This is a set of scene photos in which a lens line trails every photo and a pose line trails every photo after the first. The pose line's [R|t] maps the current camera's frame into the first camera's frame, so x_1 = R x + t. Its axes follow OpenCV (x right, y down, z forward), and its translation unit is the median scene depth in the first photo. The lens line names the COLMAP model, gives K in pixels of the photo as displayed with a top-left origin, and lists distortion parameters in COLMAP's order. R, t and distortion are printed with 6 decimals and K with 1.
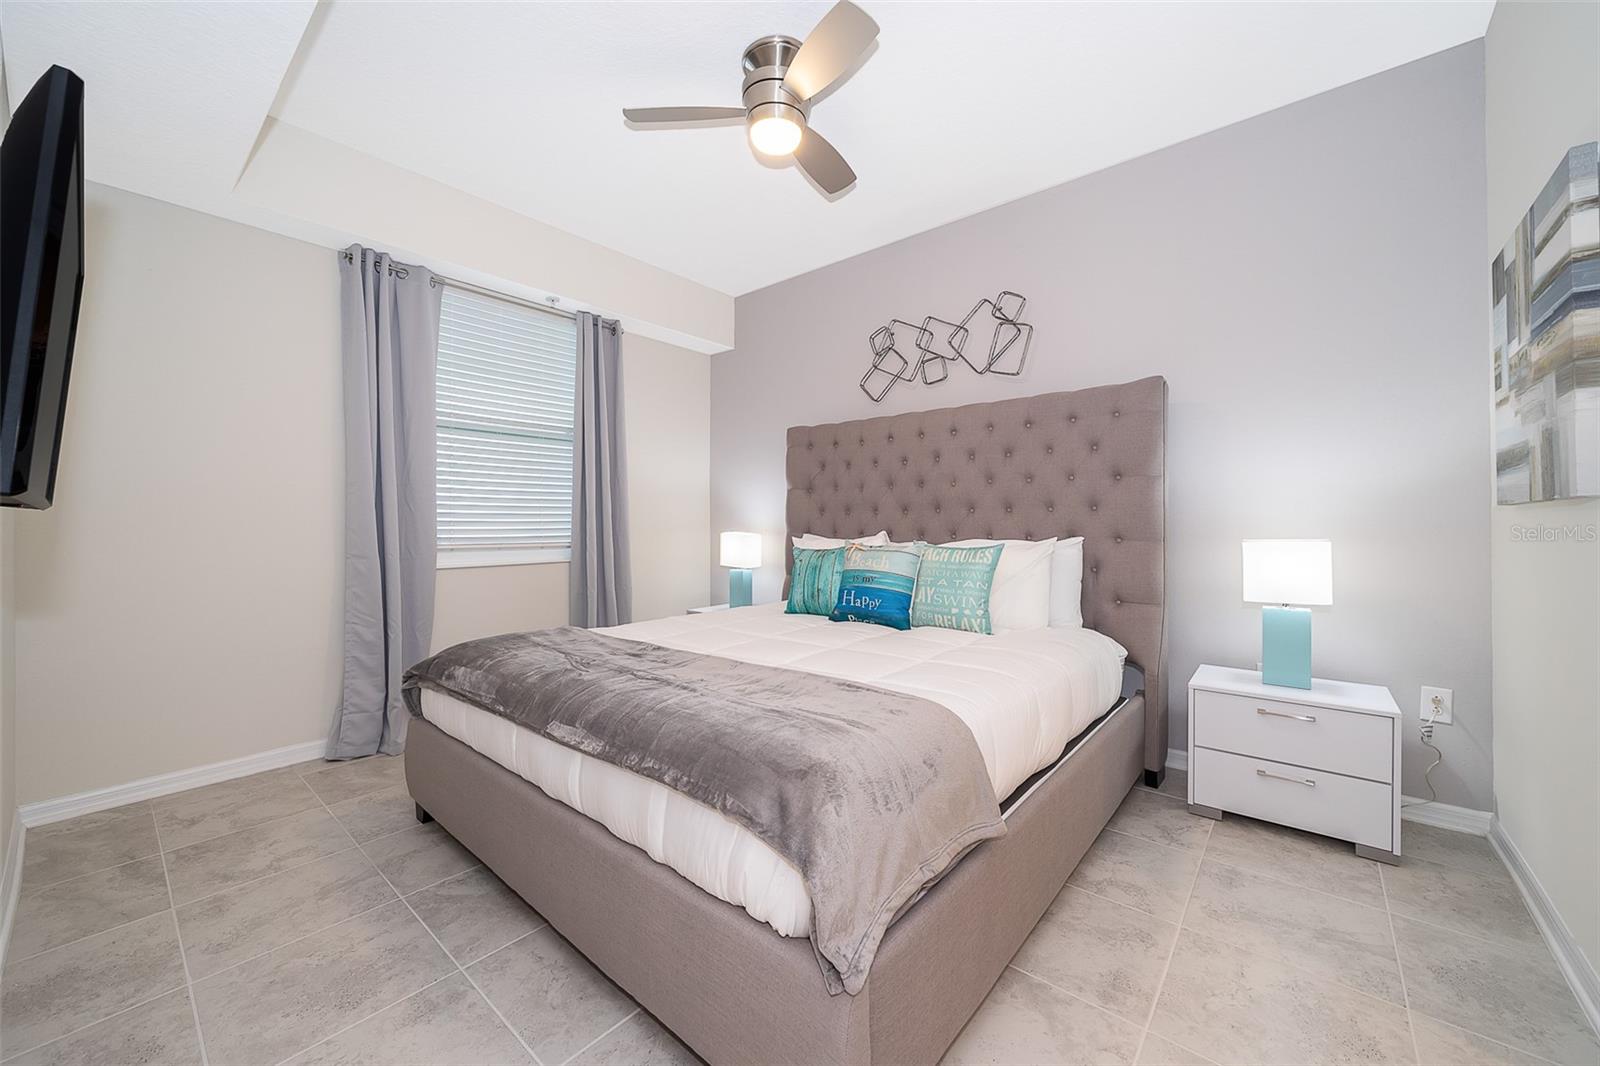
lens RADIAL K [[613.6, 0, 802.4], [0, 613.6, 530.9], [0, 0, 1]] dist [-0.007165, 0.000587]
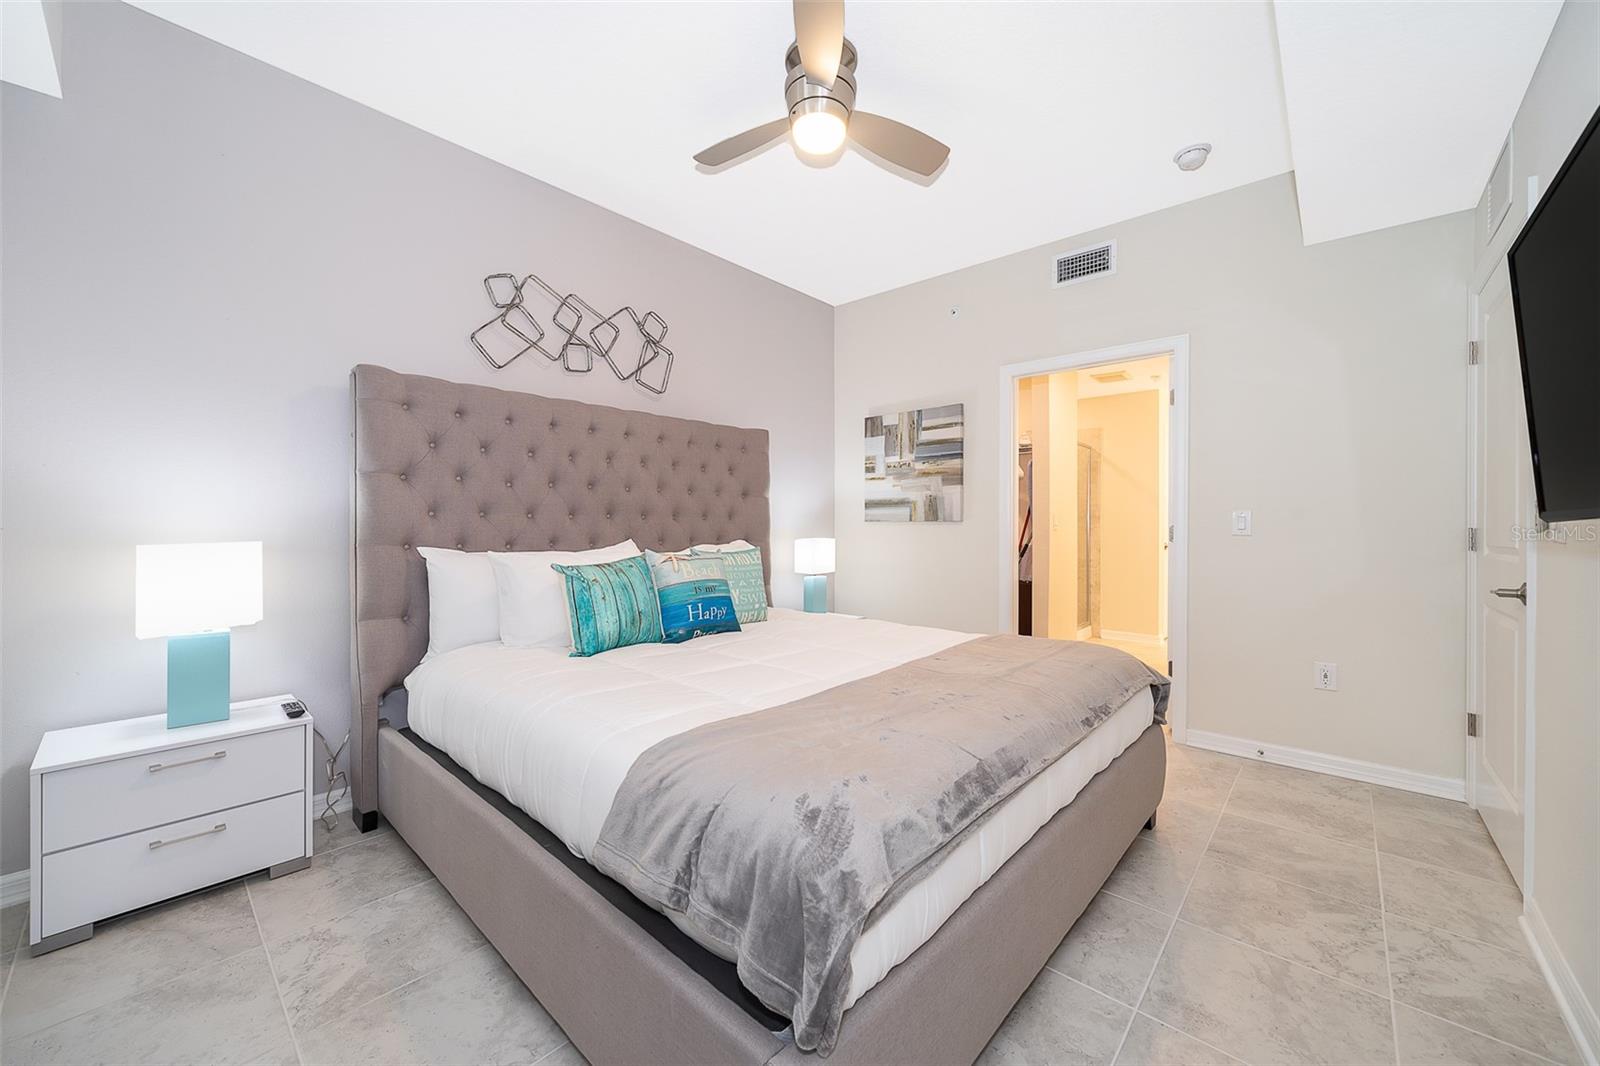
lens RADIAL K [[613.6, 0, 804.2], [0, 613.6, 530.3], [0, 0, 1]] dist [-0.007165, 0.000587]
pose [[0.013900, -0.001917, 0.999902, -0.745799], [0.011782, 0.999929, 0.001753, -0.010464], [-0.999834, 0.011756, 0.013922, 0.740710]]
